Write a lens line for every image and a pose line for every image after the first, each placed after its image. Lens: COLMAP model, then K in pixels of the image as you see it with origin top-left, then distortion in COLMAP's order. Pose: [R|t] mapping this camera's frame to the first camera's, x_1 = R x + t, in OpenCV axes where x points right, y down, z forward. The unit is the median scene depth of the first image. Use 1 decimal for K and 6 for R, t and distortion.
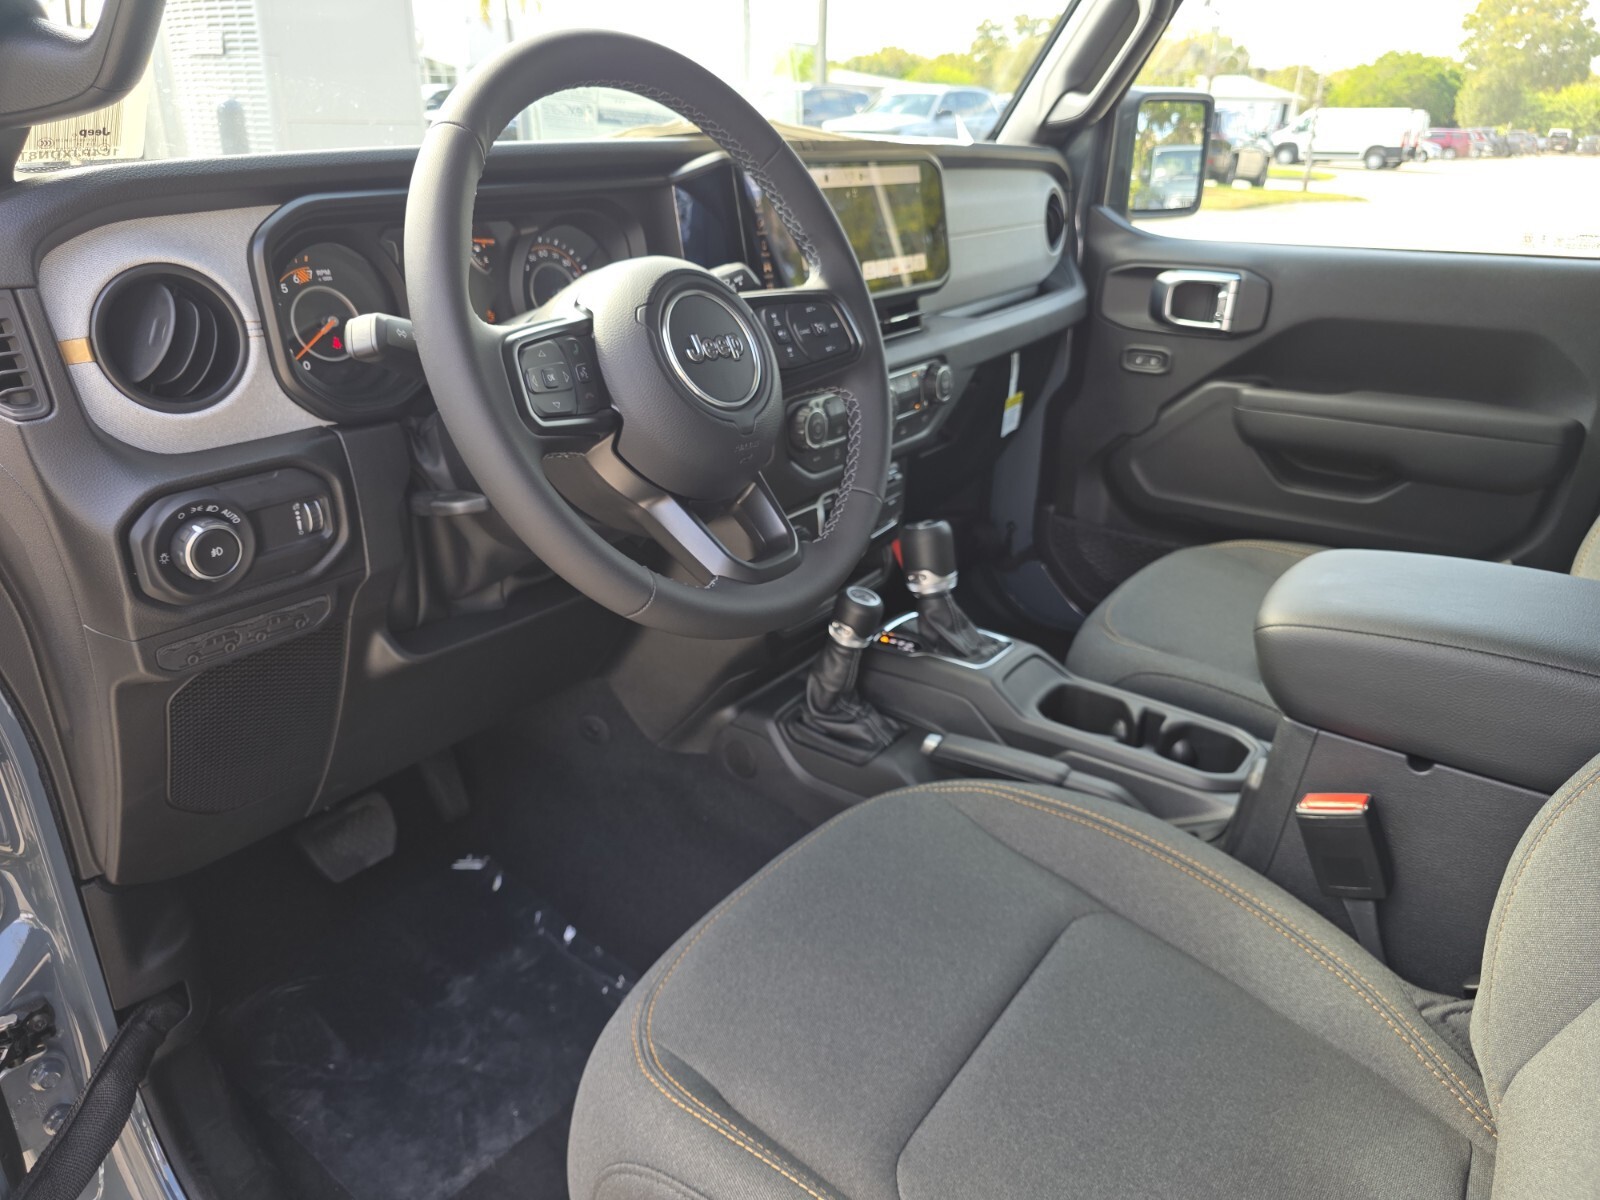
lens RADIAL K [[1084.4, 0, 795.1], [0, 1084.4, 640.0], [0, 0, 1]] dist [0.000895, -0.010098]
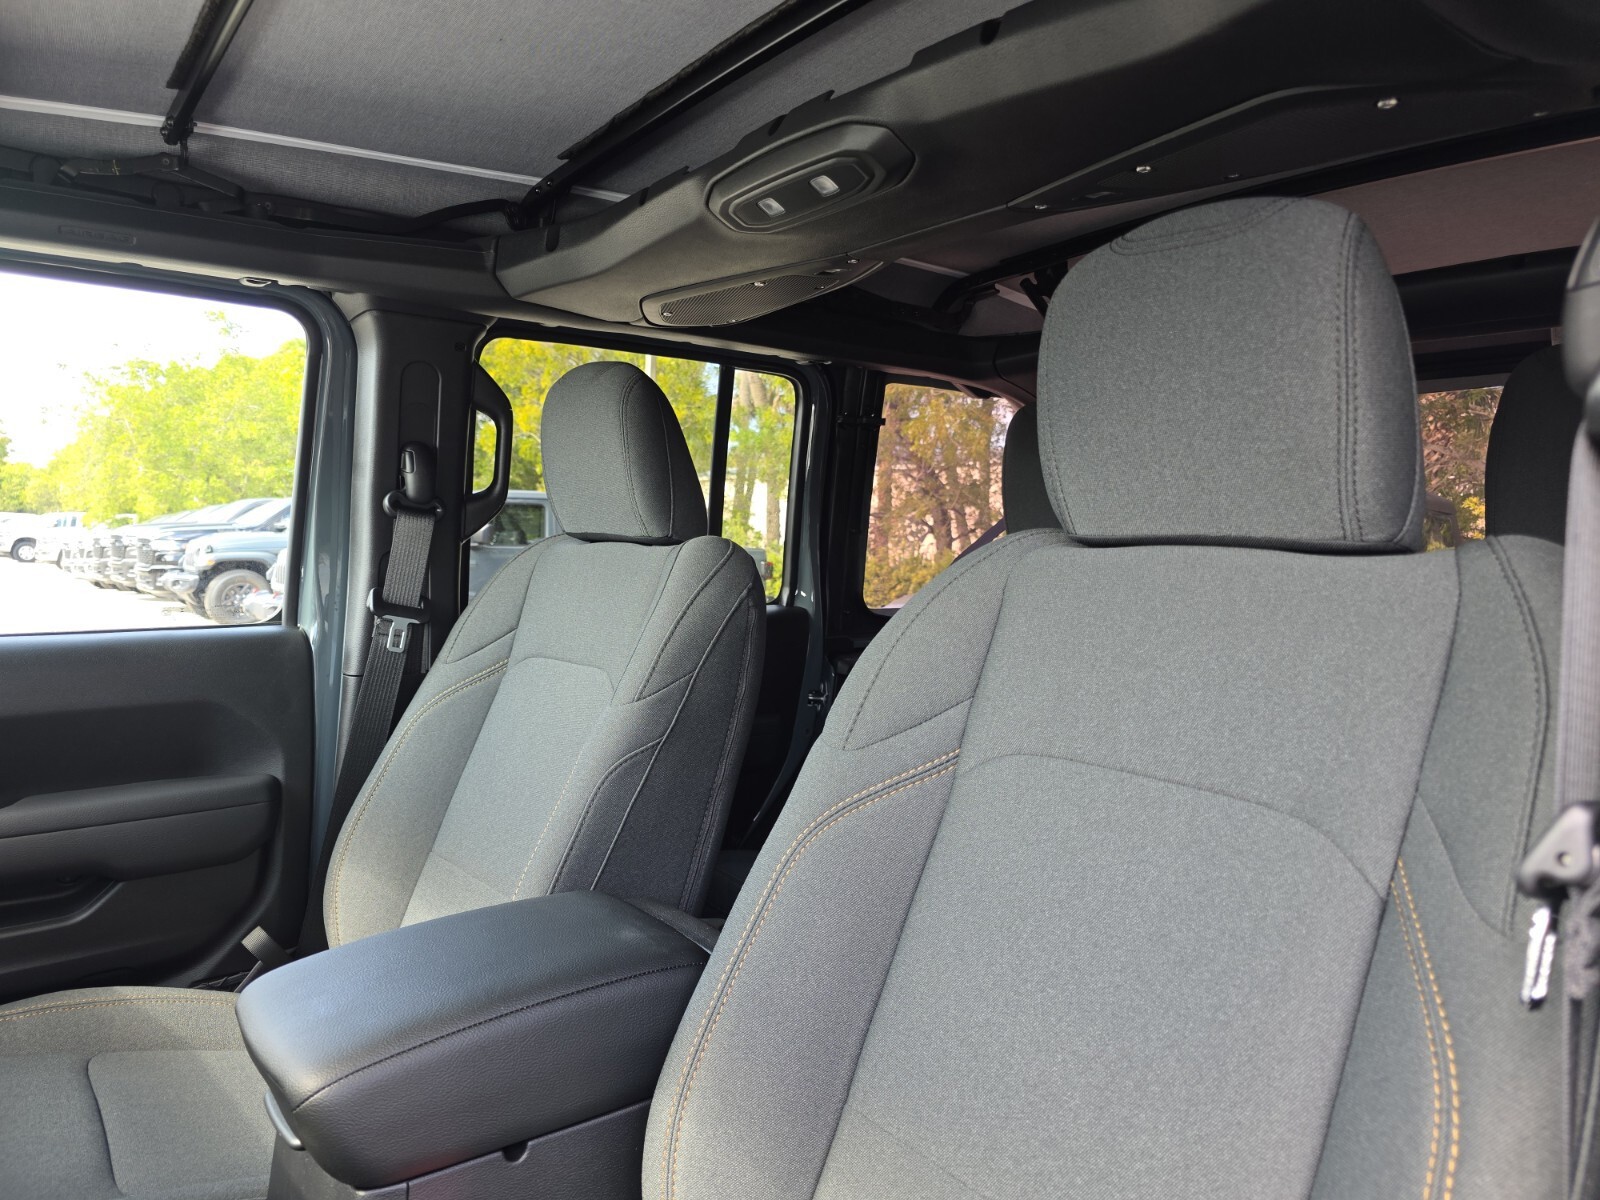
lens RADIAL K [[1101.3, 0, 801.0], [0, 1101.3, 579.1], [0, 0, 1]] dist [0.001895, -0.007502]
pose [[0.249911, -0.027745, 0.967871, -0.135611], [0.386214, 0.919487, -0.073365, -0.092900], [-0.887910, 0.392140, 0.240505, 0.210593]]
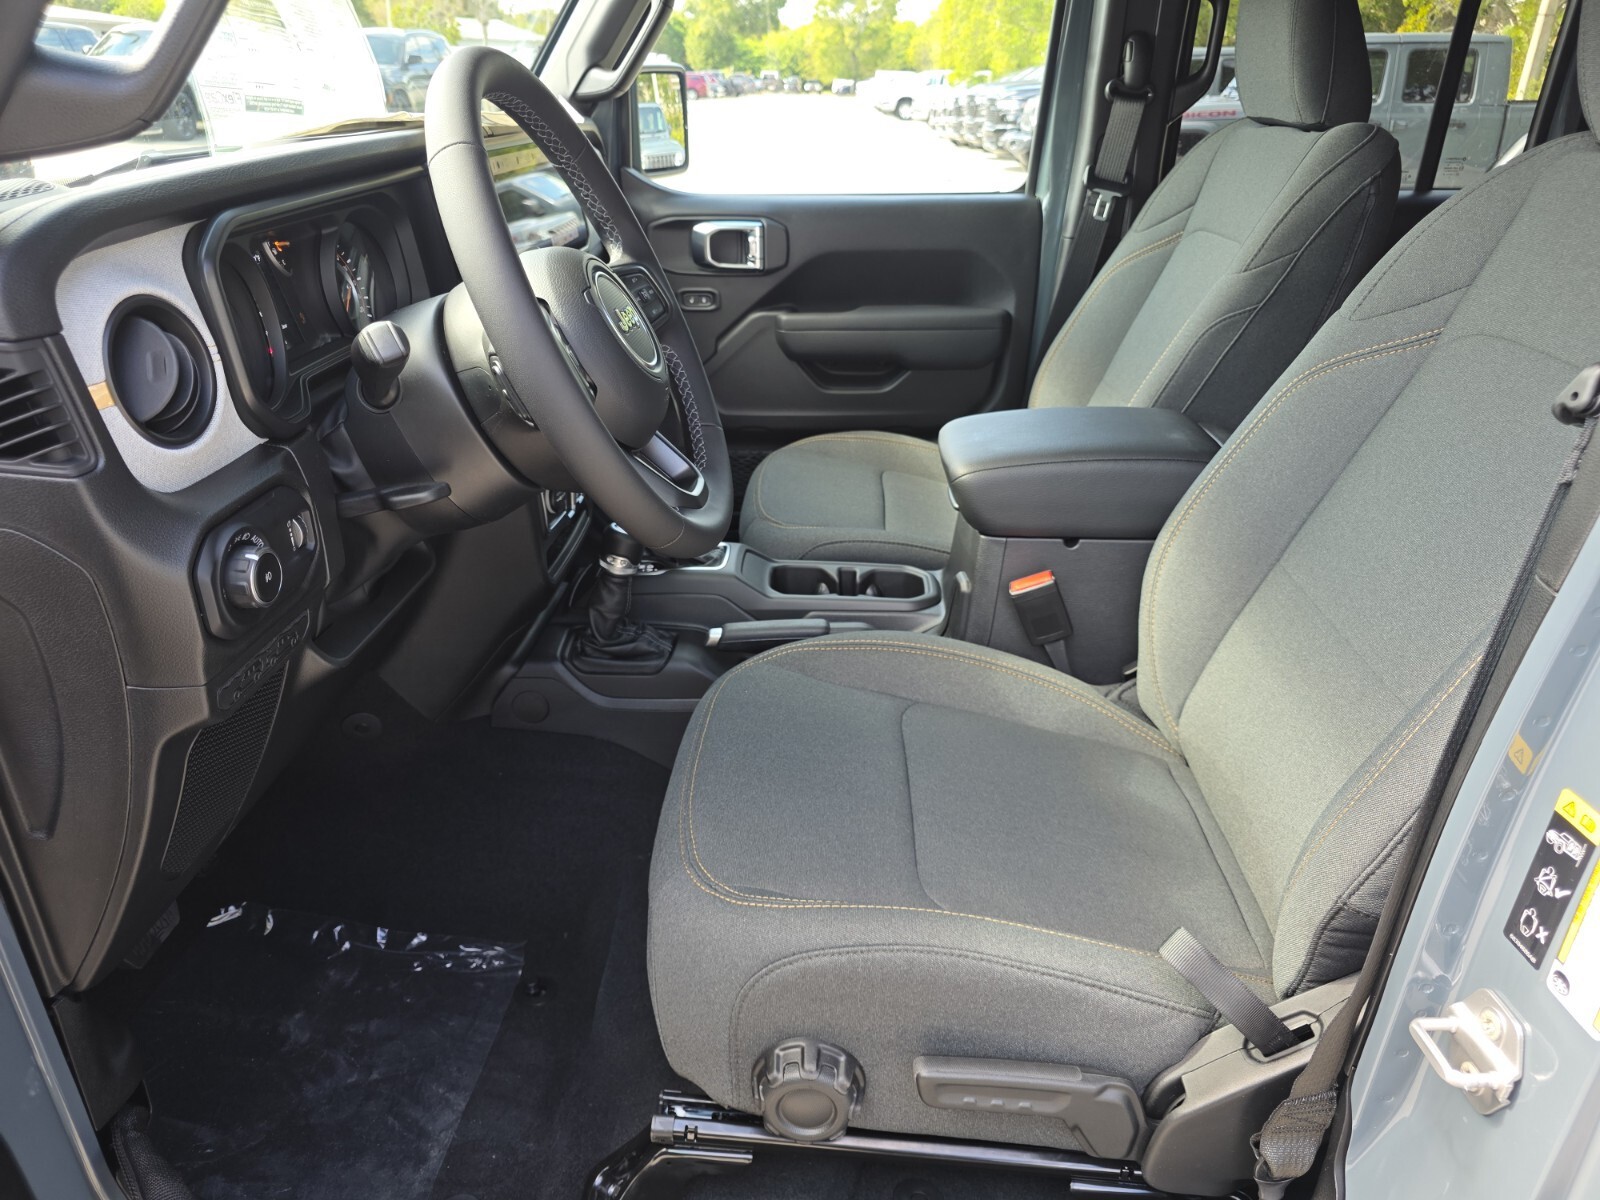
lens RADIAL K [[1084.4, 0, 795.1], [0, 1084.4, 640.0], [0, 0, 1]] dist [0.000895, -0.010098]
pose [[0.820517, -0.262512, 0.507778, -0.303874], [0.239472, 0.964463, 0.111646, -0.009118], [-0.519042, 0.029991, 0.854223, -0.051755]]
